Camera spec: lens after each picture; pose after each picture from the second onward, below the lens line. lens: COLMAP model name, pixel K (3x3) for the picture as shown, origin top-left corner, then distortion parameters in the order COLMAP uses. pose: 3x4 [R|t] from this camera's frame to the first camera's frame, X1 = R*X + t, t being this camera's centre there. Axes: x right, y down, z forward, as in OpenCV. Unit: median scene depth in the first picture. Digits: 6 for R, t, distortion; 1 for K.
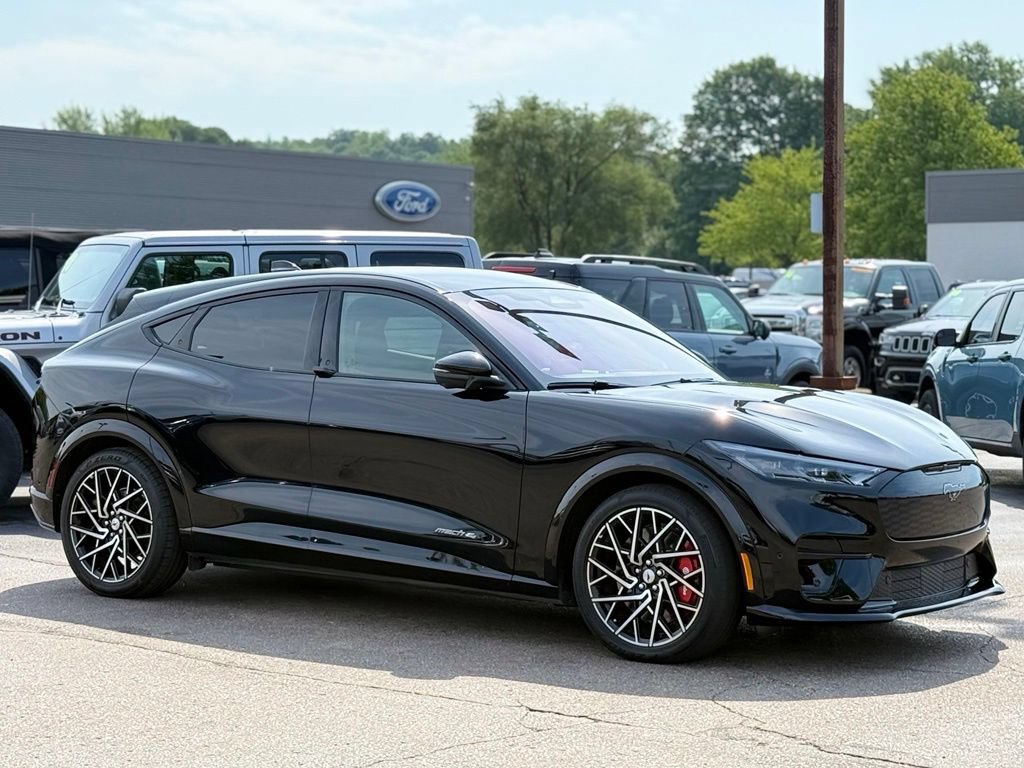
lens RADIAL K [[2233.4, 0, 512.0], [0, 2233.4, 384.0], [0, 0, 1]] dist [0.157787, -0.113180]
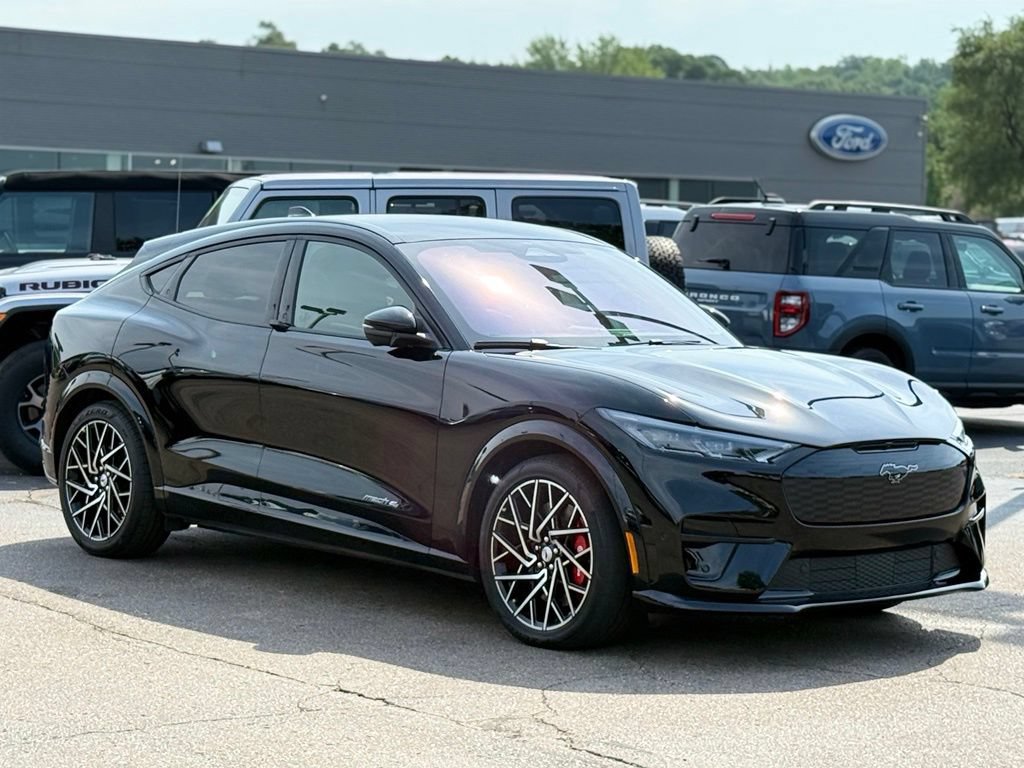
lens RADIAL K [[2473.7, 0, 512.0], [0, 2473.7, 384.0], [0, 0, 1]] dist [0.162262, 0.252565]
pose [[0.975357, 0.024229, -0.219296, 0.239509], [-0.020262, 0.999588, 0.020321, -0.004013], [0.219698, -0.015377, 0.975447, 0.003982]]
